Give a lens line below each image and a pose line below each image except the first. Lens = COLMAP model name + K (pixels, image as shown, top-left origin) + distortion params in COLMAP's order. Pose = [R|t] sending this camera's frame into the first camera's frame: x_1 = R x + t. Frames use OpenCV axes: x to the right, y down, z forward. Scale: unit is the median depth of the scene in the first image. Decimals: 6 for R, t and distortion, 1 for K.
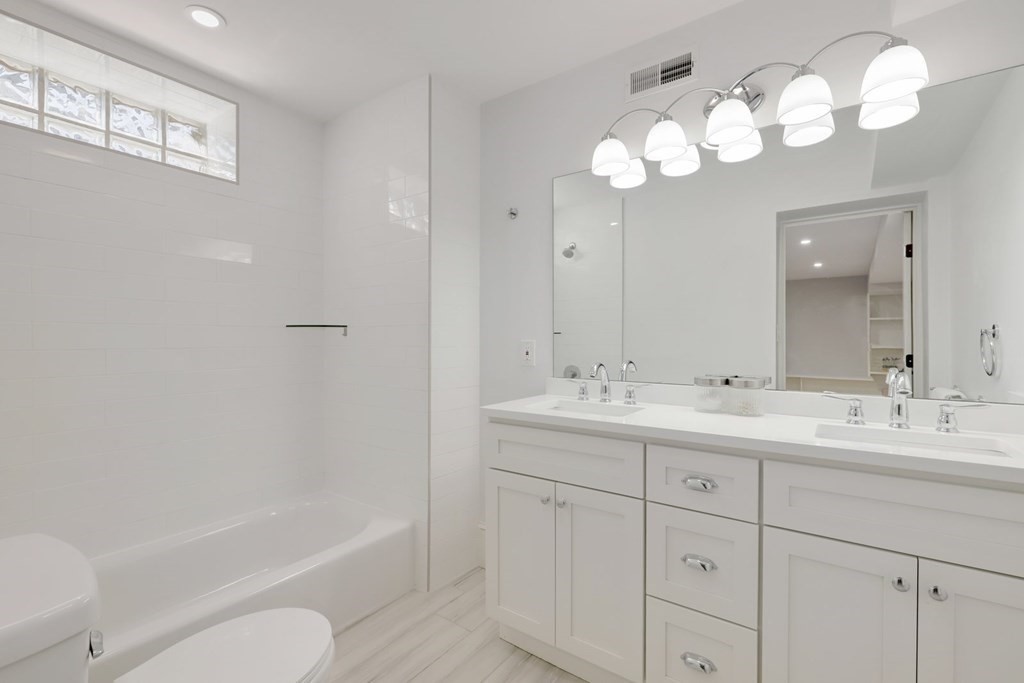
lens RADIAL K [[458.6, 0, 512.0], [0, 458.6, 341.5], [0, 0, 1]] dist [0.003419, -0.000612]
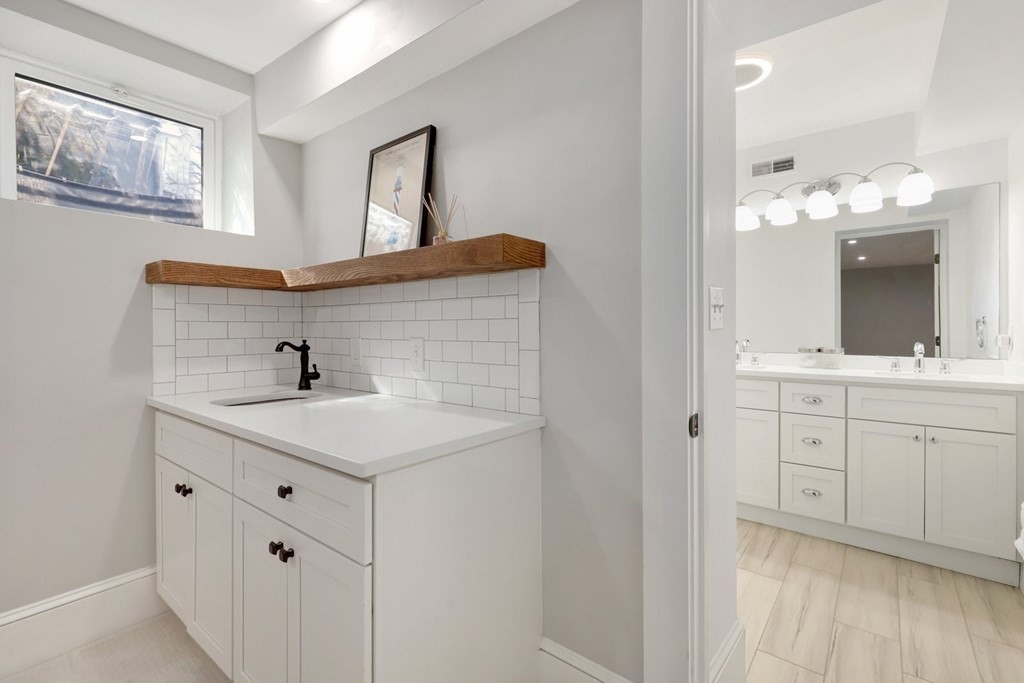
lens RADIAL K [[467.1, 0, 508.7], [0, 467.1, 328.7], [0, 0, 1]] dist [0.003672, -0.000319]
pose [[0.998719, -0.004060, -0.050437, -0.699606], [0.004136, 0.999990, 0.001413, -0.002304], [0.050431, -0.001620, 0.998726, -0.944122]]
